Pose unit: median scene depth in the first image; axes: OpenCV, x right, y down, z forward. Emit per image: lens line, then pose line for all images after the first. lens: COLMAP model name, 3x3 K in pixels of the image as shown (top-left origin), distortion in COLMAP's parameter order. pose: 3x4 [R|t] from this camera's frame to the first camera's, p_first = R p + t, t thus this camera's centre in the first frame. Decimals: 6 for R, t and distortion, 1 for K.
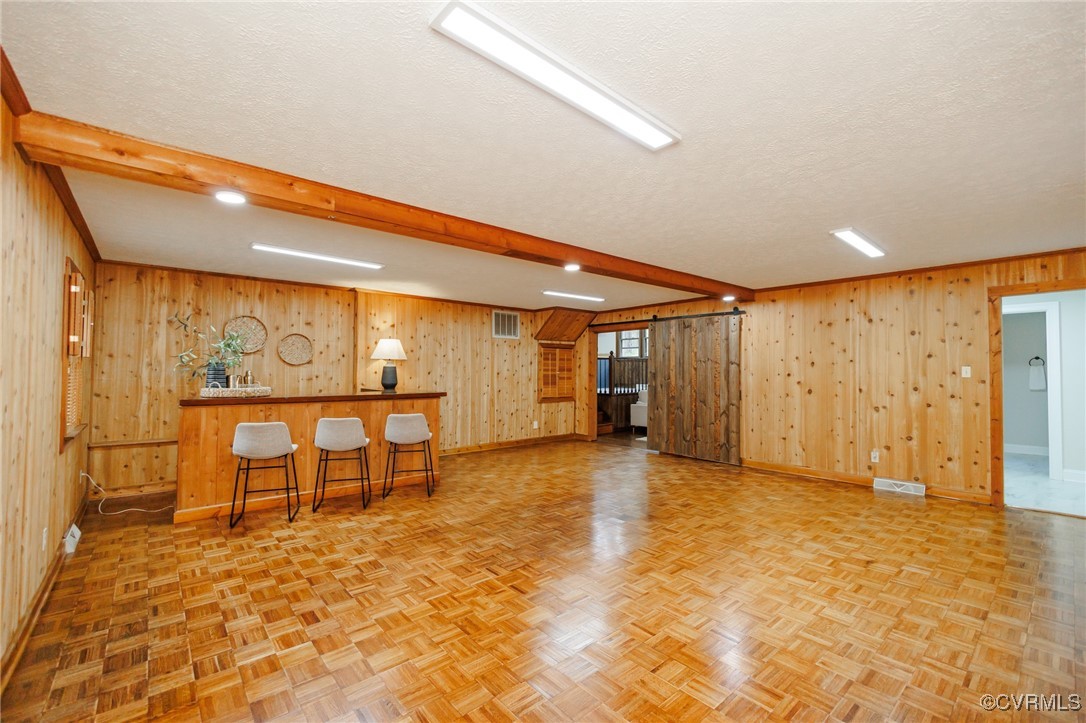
lens RADIAL K [[458.9, 0, 543.0], [0, 458.9, 361.5], [0, 0, 1]] dist [-0.009116, -0.000222]
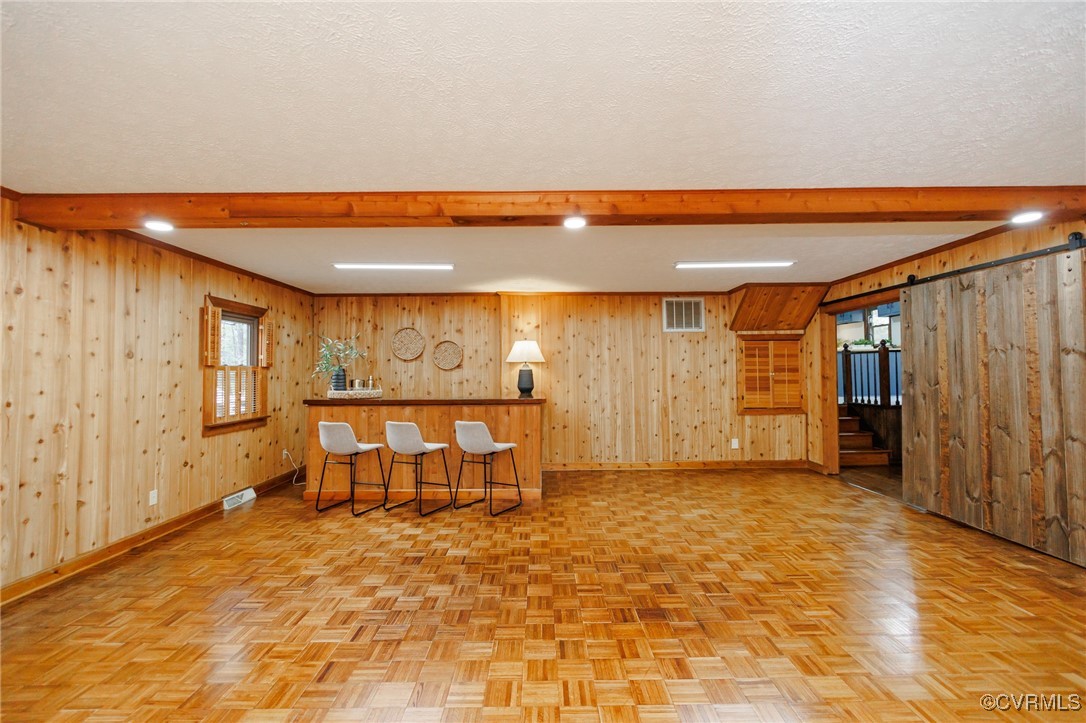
lens RADIAL K [[458.9, 0, 543.0], [0, 458.9, 361.5], [0, 0, 1]] dist [-0.009116, -0.000222]
pose [[0.761975, -0.026508, -0.647064, 0.327877], [0.024008, 0.999631, -0.012680, 0.007319], [0.647162, -0.005873, 0.762330, 0.312948]]
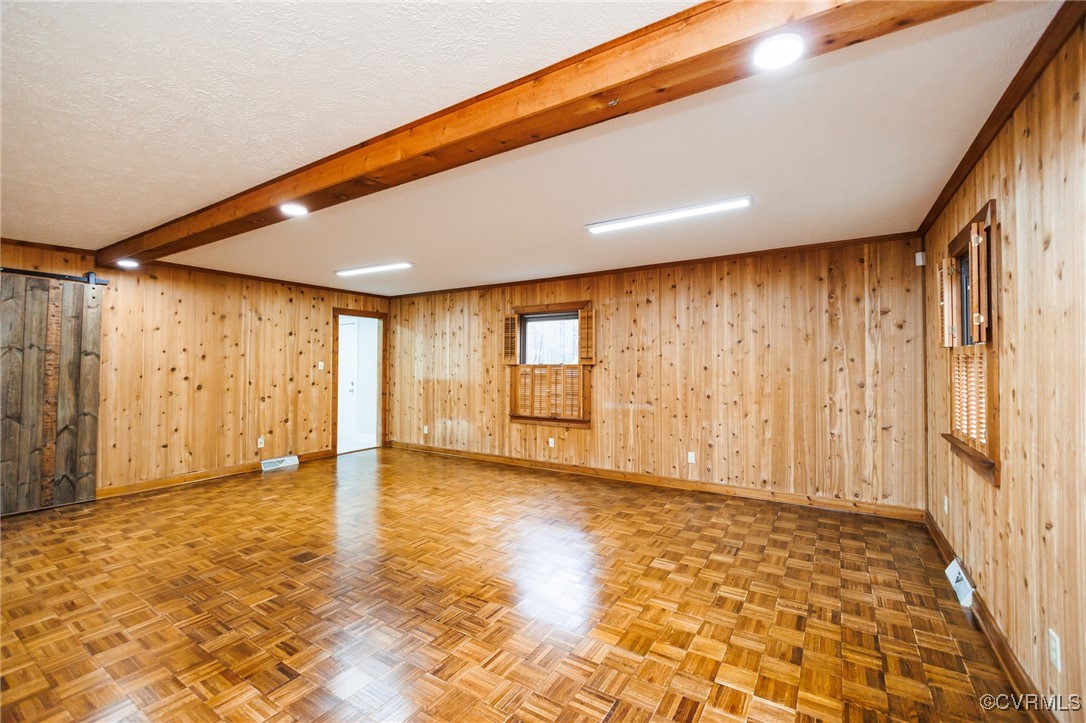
lens RADIAL K [[458.9, 0, 543.0], [0, 458.9, 361.5], [0, 0, 1]] dist [-0.009116, -0.000222]
pose [[-0.286455, 0.004107, 0.958085, -0.467598], [-0.021558, 0.999710, -0.010731, 0.008751], [-0.957851, -0.023728, -0.286283, 0.590130]]
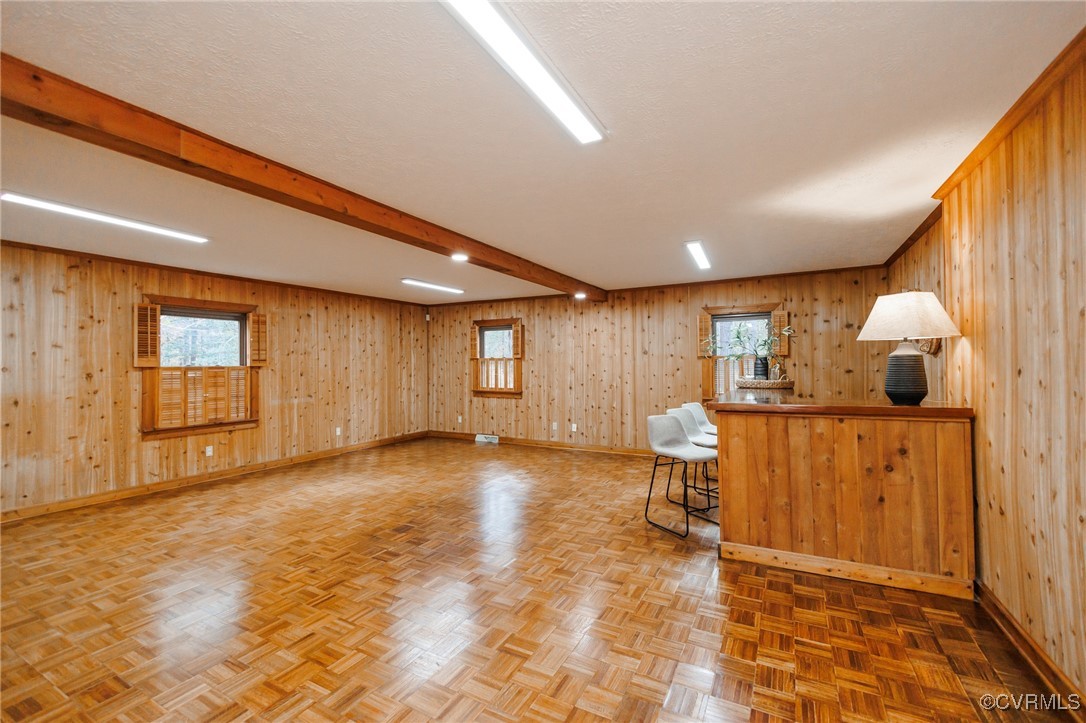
lens RADIAL K [[458.9, 0, 543.0], [0, 458.9, 361.5], [0, 0, 1]] dist [-0.009116, -0.000222]
pose [[-0.933387, 0.002282, -0.358865, 0.171422], [0.013044, 0.999535, -0.027570, 0.027784], [0.358635, -0.030415, -0.932982, 1.363047]]
